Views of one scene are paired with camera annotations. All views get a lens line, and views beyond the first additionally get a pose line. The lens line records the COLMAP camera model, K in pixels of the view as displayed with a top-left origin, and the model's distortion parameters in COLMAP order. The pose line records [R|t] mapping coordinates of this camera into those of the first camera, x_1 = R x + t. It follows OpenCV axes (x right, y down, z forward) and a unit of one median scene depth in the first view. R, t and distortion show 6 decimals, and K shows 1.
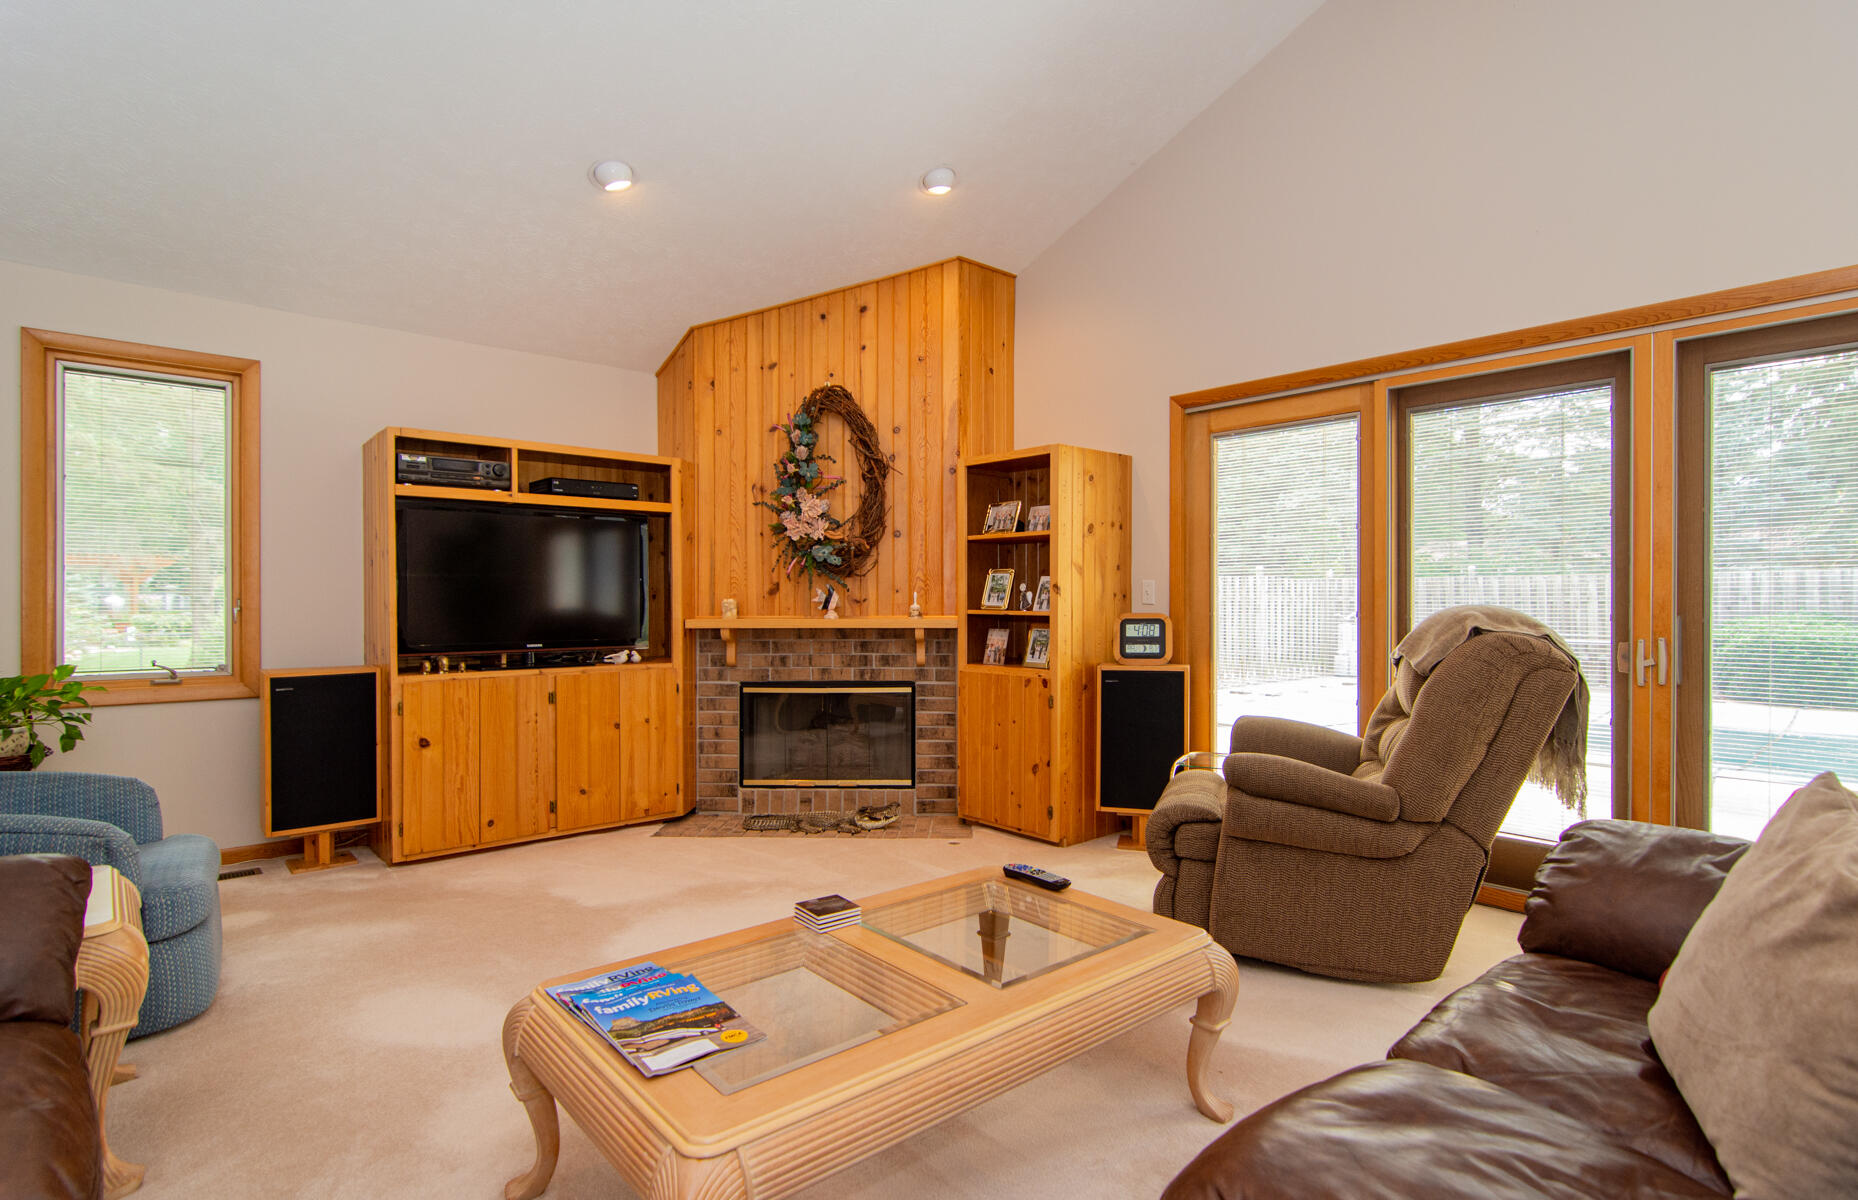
lens RADIAL K [[923.7, 0, 929.0], [0, 923.7, 600.0], [0, 0, 1]] dist [0.000598, 0.000052]
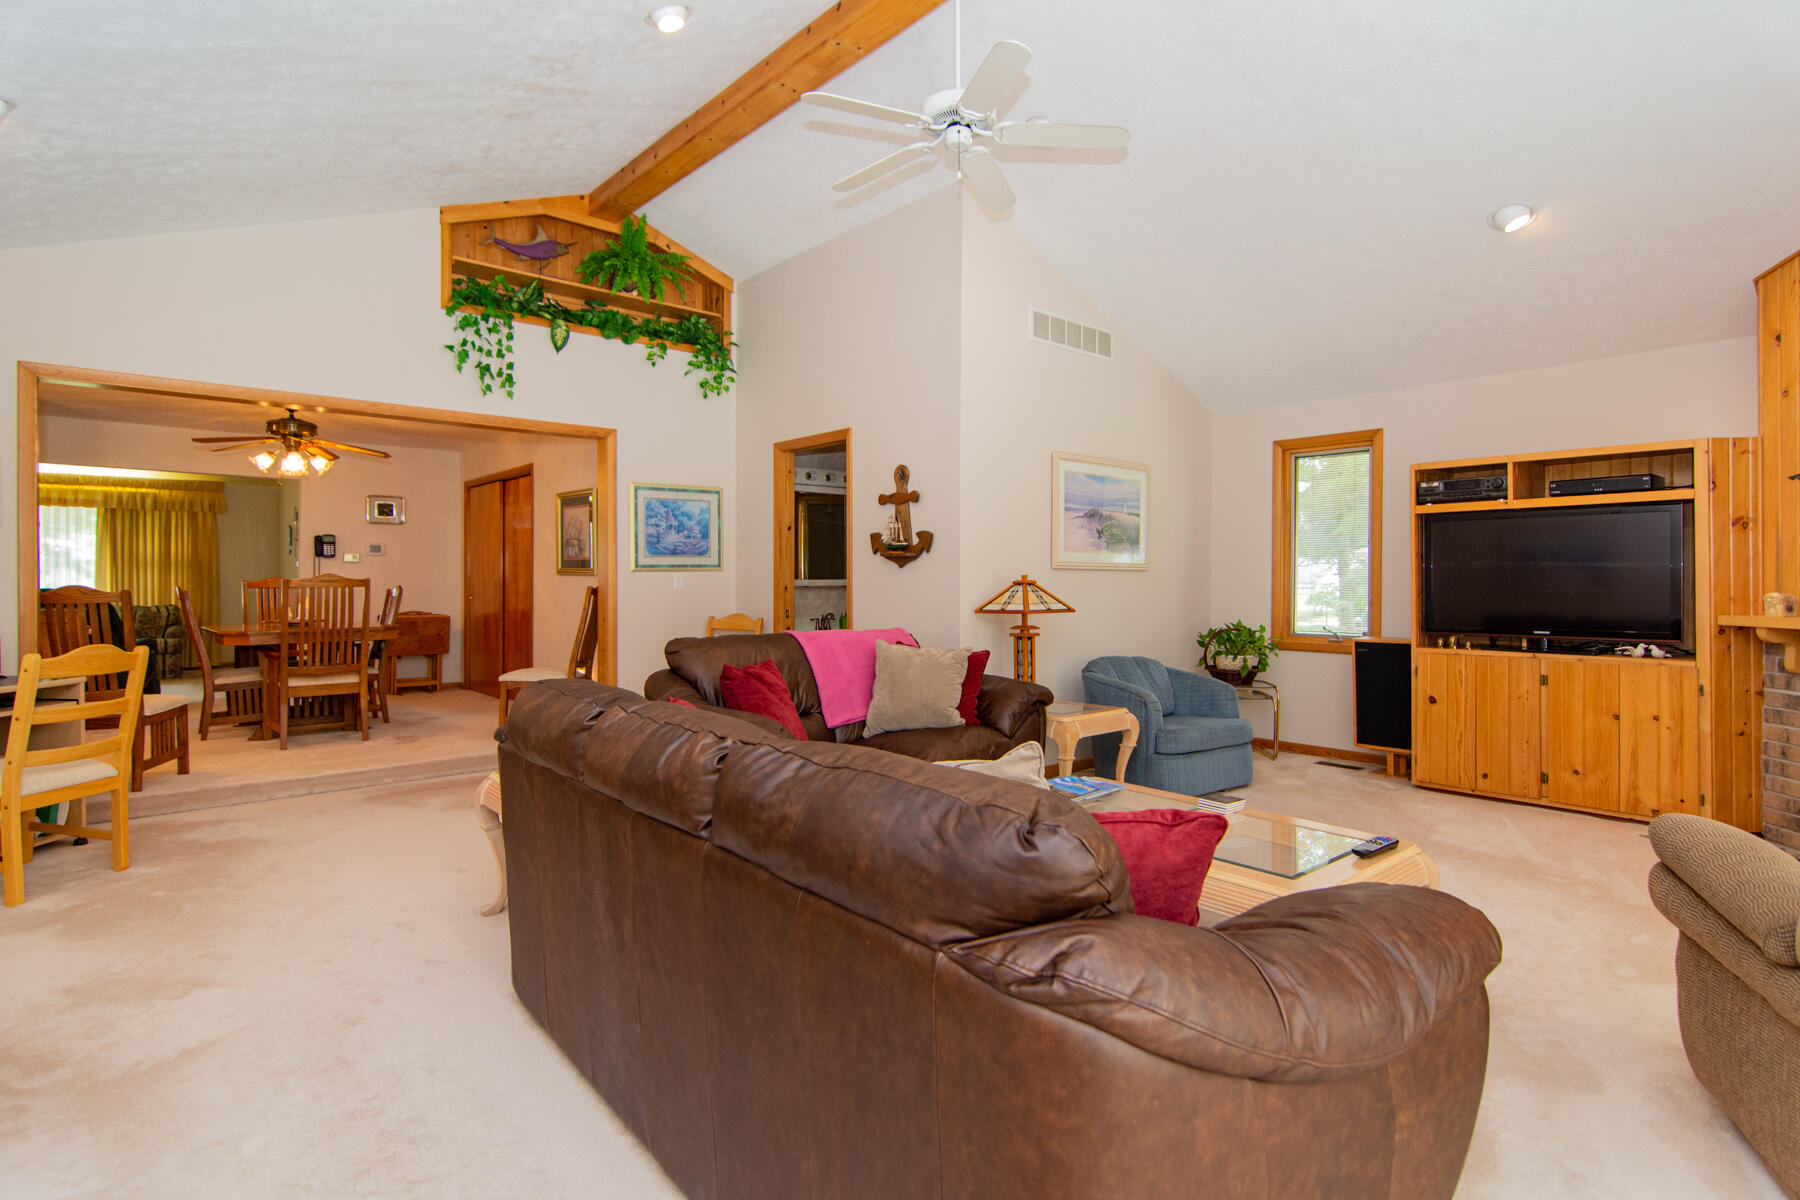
lens RADIAL K [[886.6, 0, 900.0], [0, 886.6, 600.0], [0, 0, 1]] dist [0.002240, 0.000687]
pose [[-0.003027, 0.015475, -0.999876, 0.677502], [-0.005199, 0.999867, 0.015490, -0.003122], [0.999982, 0.005245, -0.002946, 0.231035]]
